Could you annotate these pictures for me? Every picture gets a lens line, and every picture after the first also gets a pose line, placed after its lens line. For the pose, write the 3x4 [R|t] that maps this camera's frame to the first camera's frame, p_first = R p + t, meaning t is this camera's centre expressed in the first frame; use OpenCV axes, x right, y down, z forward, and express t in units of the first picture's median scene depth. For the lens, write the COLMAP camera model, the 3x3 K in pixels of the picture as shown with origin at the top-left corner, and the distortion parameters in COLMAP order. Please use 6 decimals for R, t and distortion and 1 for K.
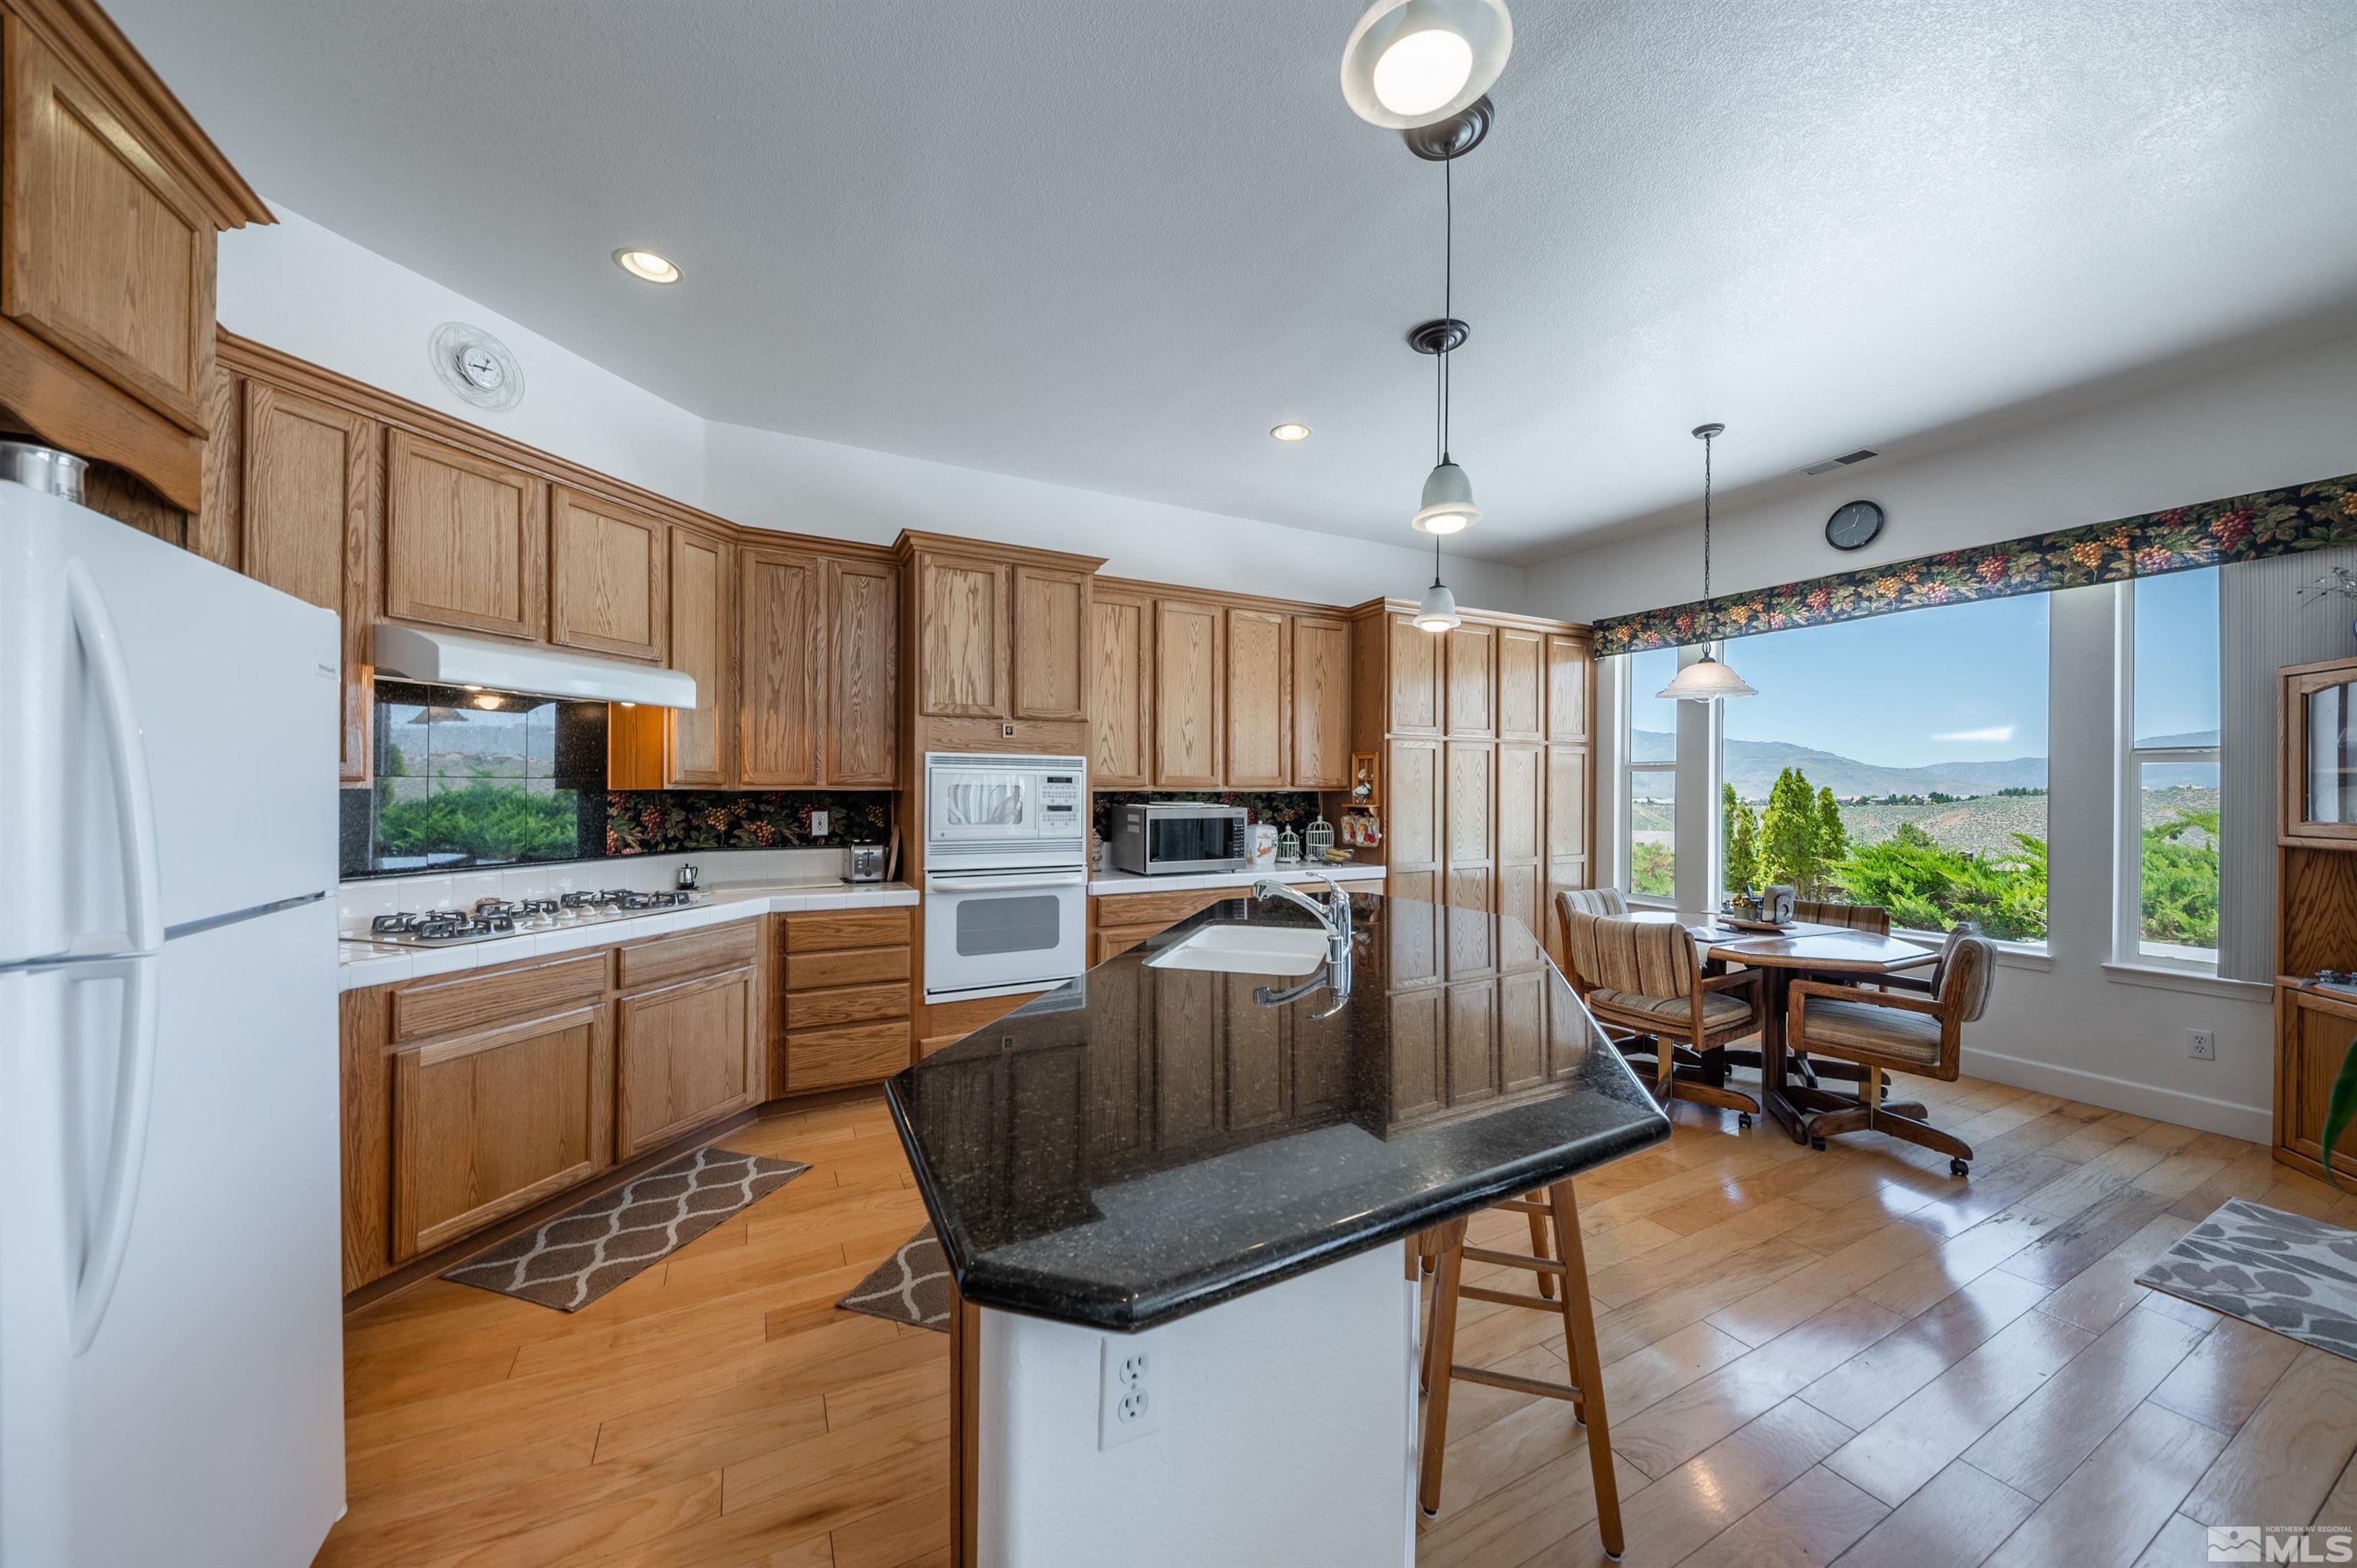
lens RADIAL K [[824.2, 0, 1177.5], [0, 824.2, 790.1], [0, 0, 1]] dist [0.003252, -0.001182]
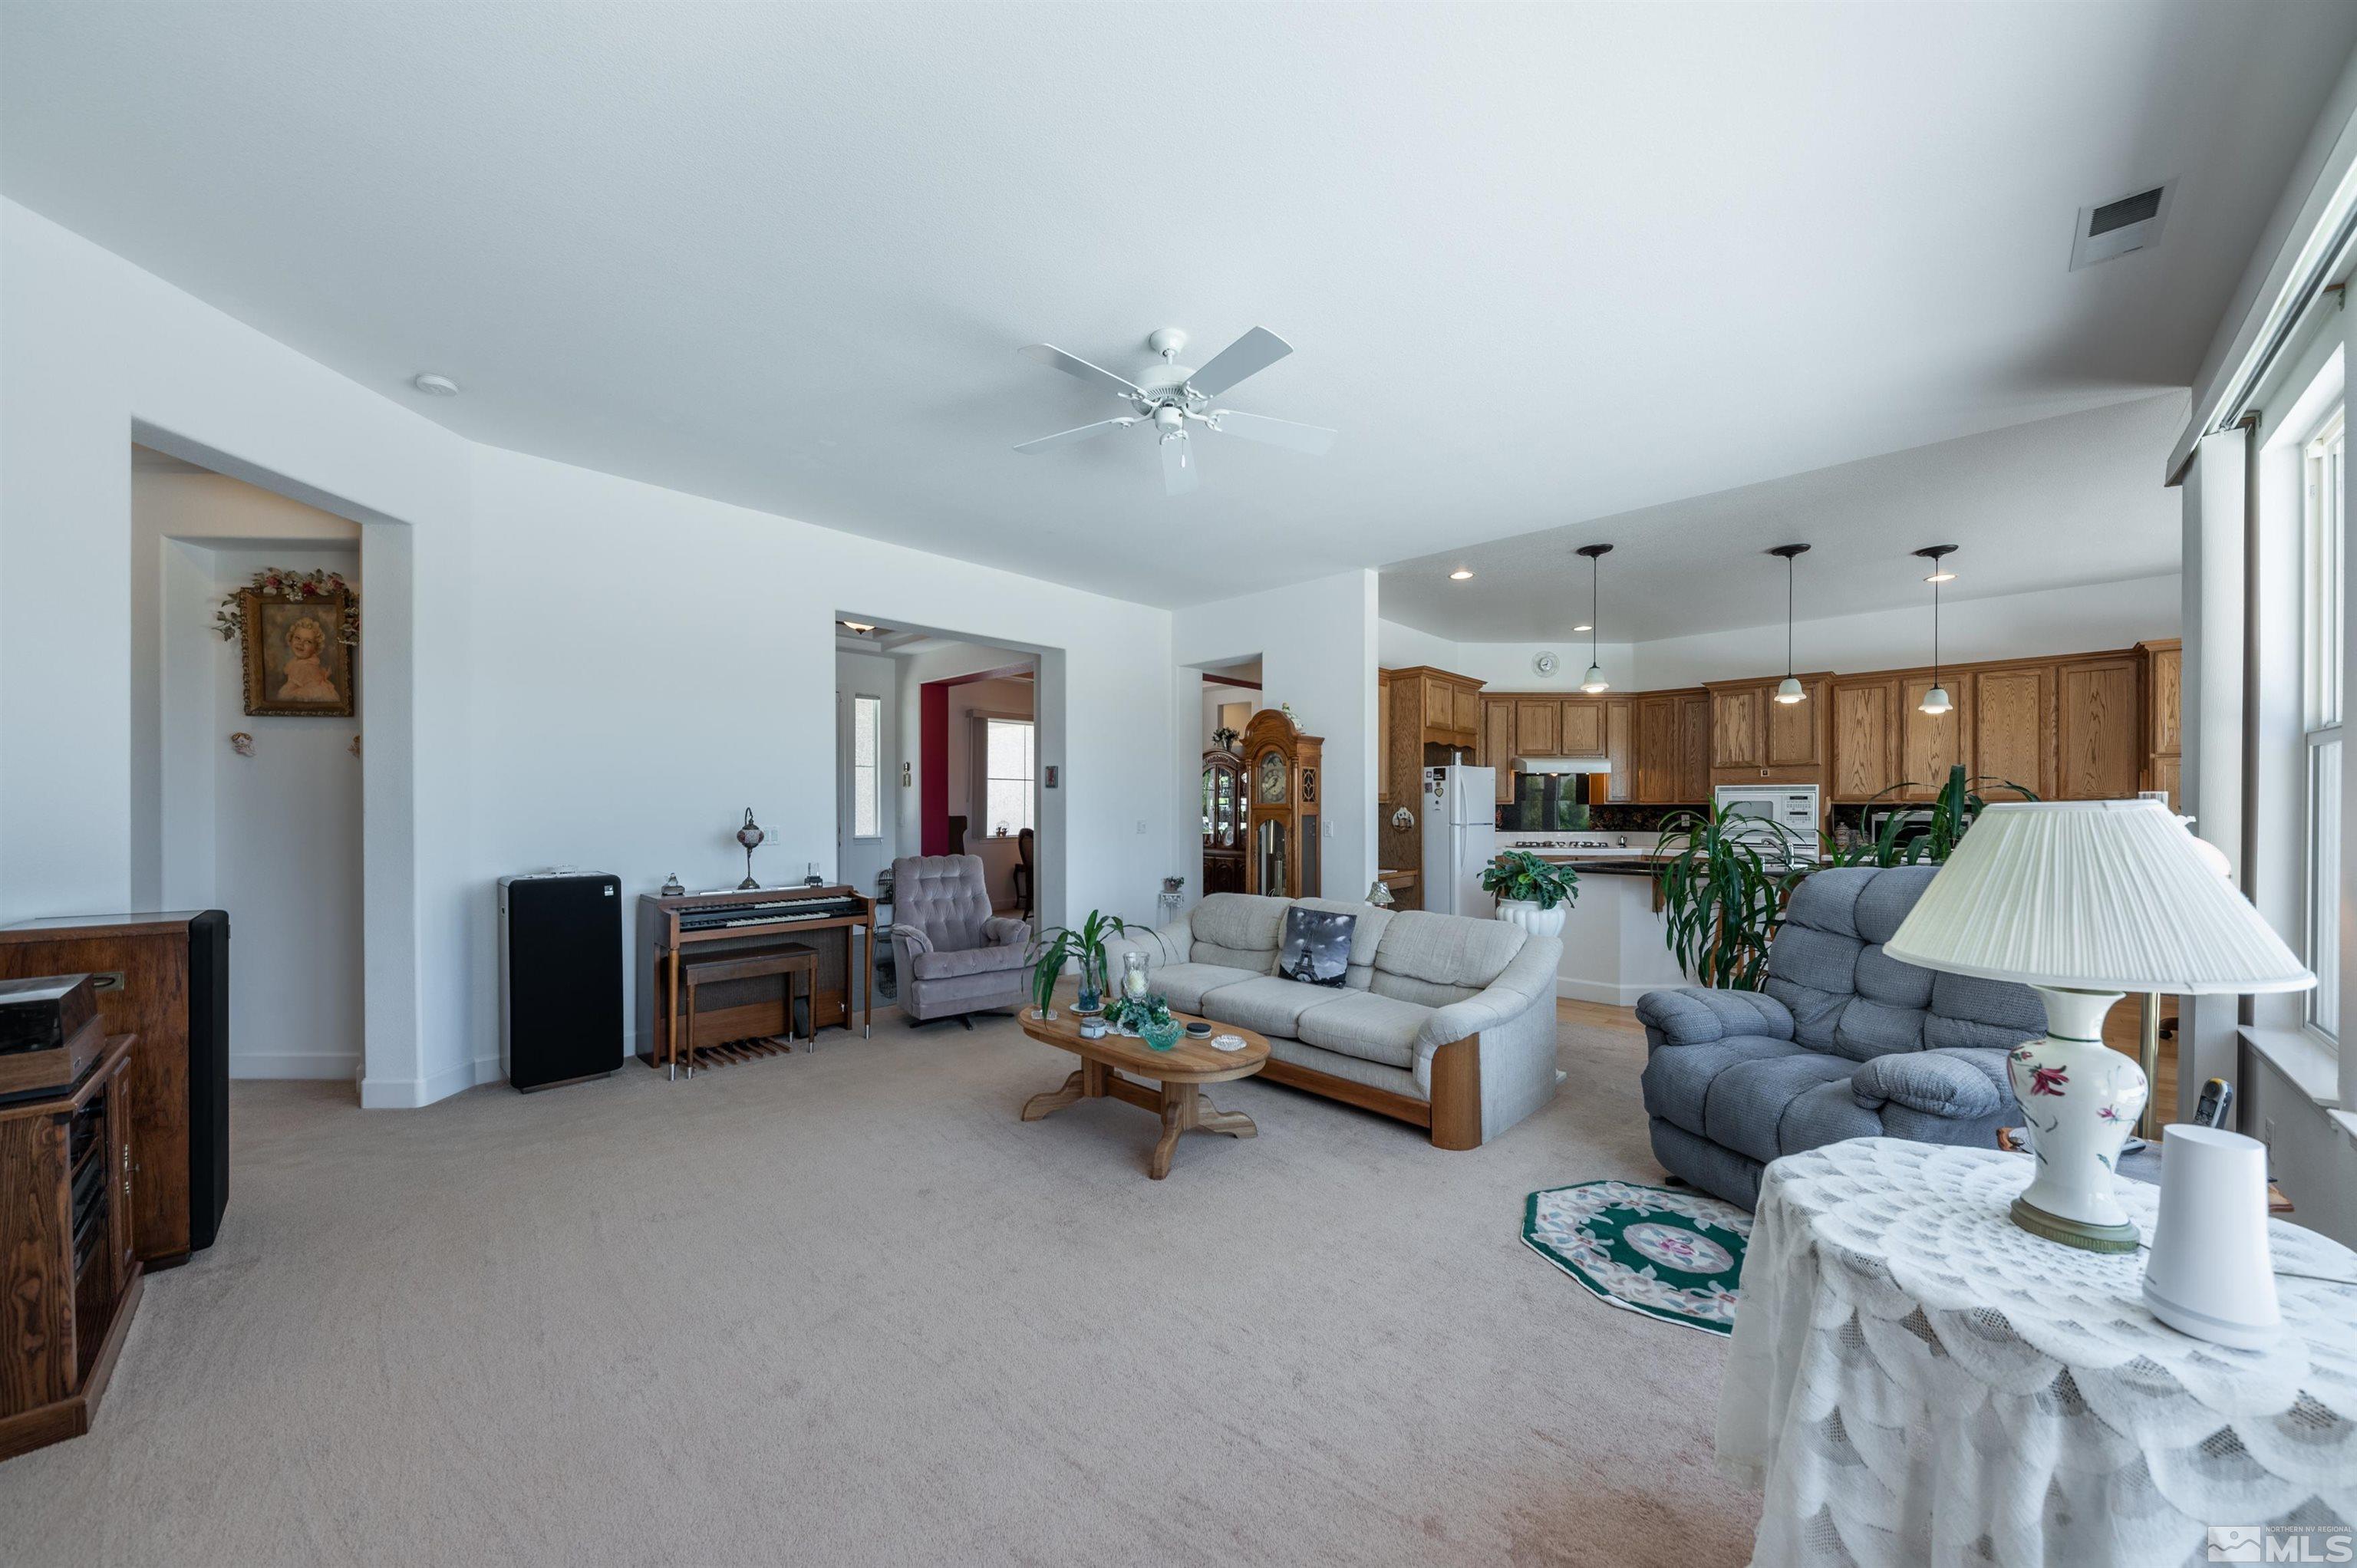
lens RADIAL K [[824.2, 0, 1183.6], [0, 824.2, 804.4], [0, 0, 1]] dist [0.003252, -0.001182]
pose [[0.304904, -0.010298, -0.952327, 1.095675], [0.000045, 0.999942, -0.010799, 0.020274], [0.952383, 0.003249, 0.304887, -0.795951]]
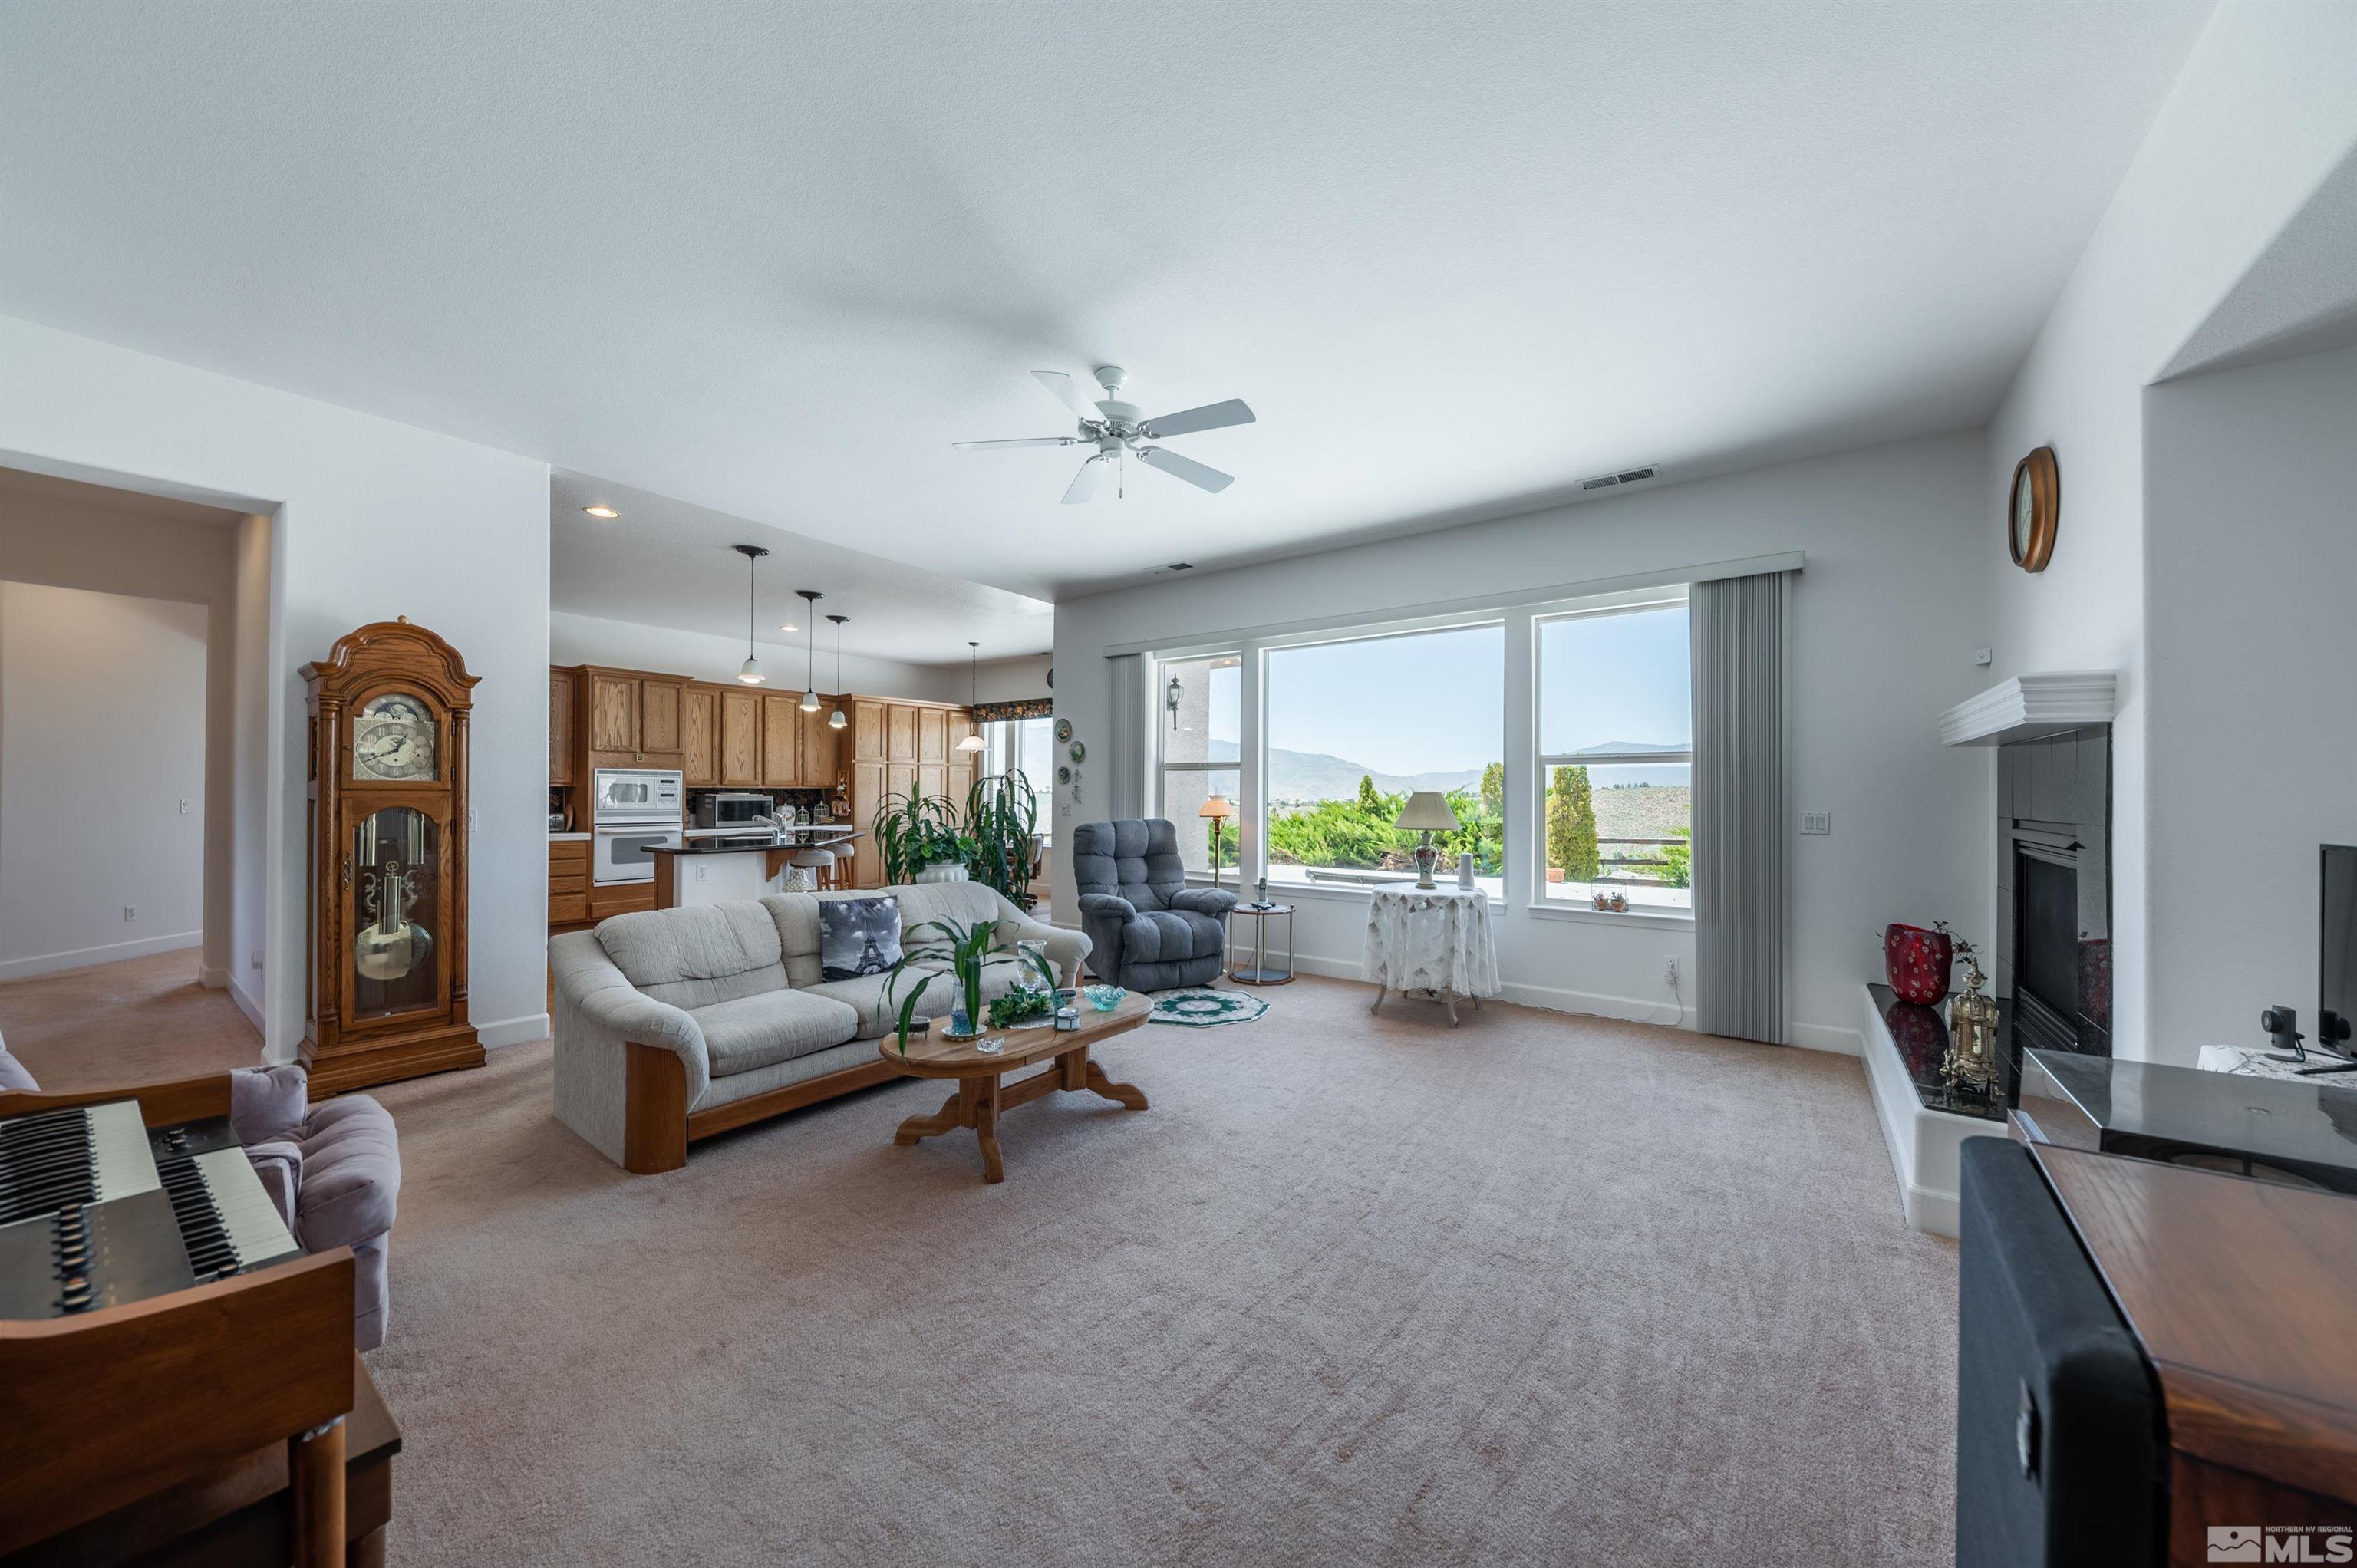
lens RADIAL K [[824.2, 0, 1181.0], [0, 824.2, 791.3], [0, 0, 1]] dist [0.003252, -0.001182]
pose [[0.901891, 0.002126, 0.431958, 0.119556], [-0.000906, 0.999995, -0.003029, 0.016249], [-0.431963, 0.002341, 0.901888, -1.352359]]
